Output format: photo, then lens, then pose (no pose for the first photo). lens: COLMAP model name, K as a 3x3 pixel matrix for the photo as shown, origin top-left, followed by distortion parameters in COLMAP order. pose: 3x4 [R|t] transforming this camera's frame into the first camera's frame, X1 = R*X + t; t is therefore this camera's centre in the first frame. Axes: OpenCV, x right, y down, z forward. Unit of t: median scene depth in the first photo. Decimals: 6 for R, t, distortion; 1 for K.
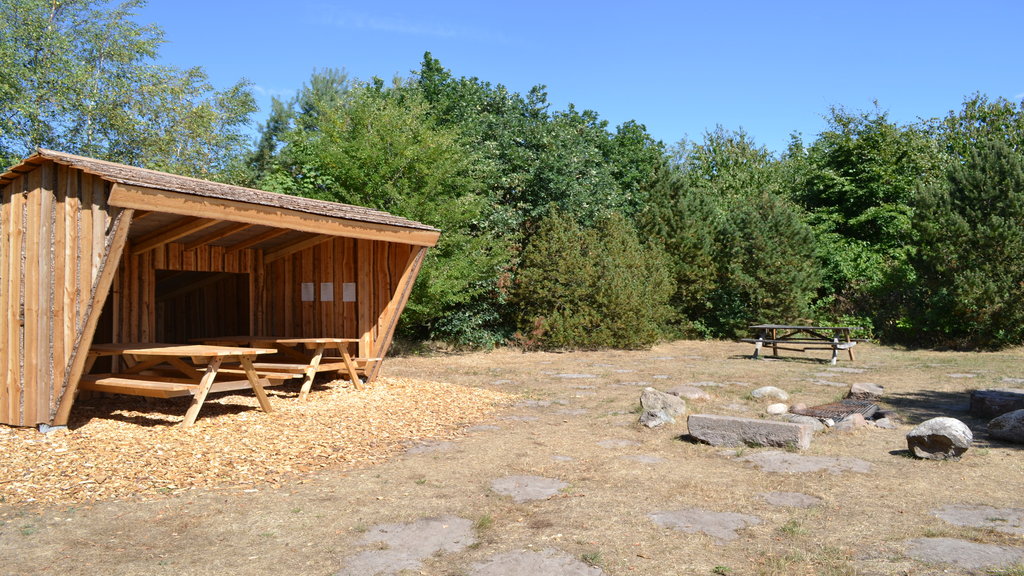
lens RADIAL K [[824.2, 0, 512.0], [0, 824.2, 288.0], [0, 0, 1]] dist [-0.074585, 0.009968]
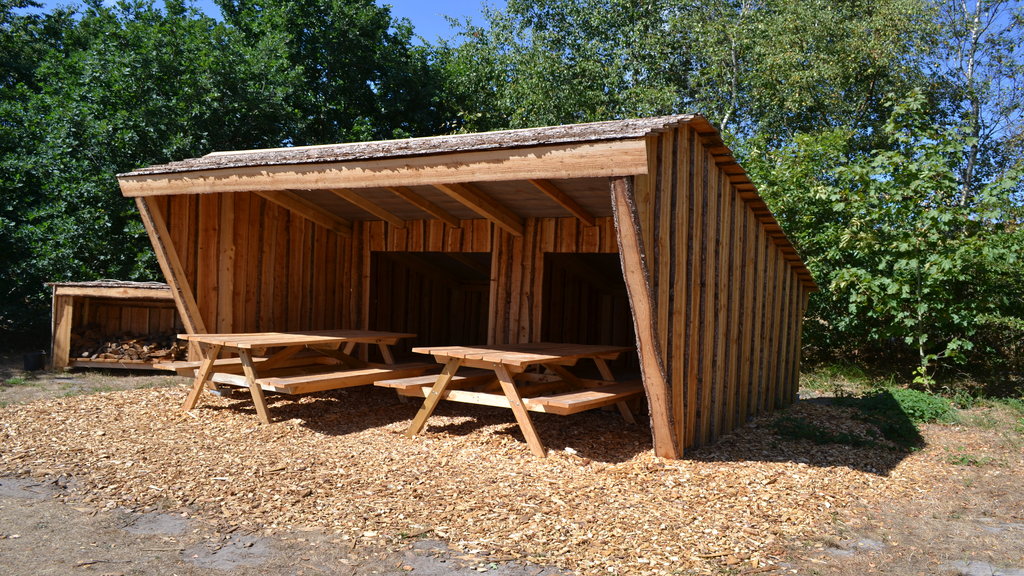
lens RADIAL K [[824.2, 0, 512.0], [0, 824.2, 288.0], [0, 0, 1]] dist [-0.074585, 0.009968]
pose [[-0.123720, -0.002468, -0.992314, 0.381469], [-0.019749, 0.999805, -0.000024, 0.012749], [0.992121, 0.019594, -0.123745, 1.081593]]
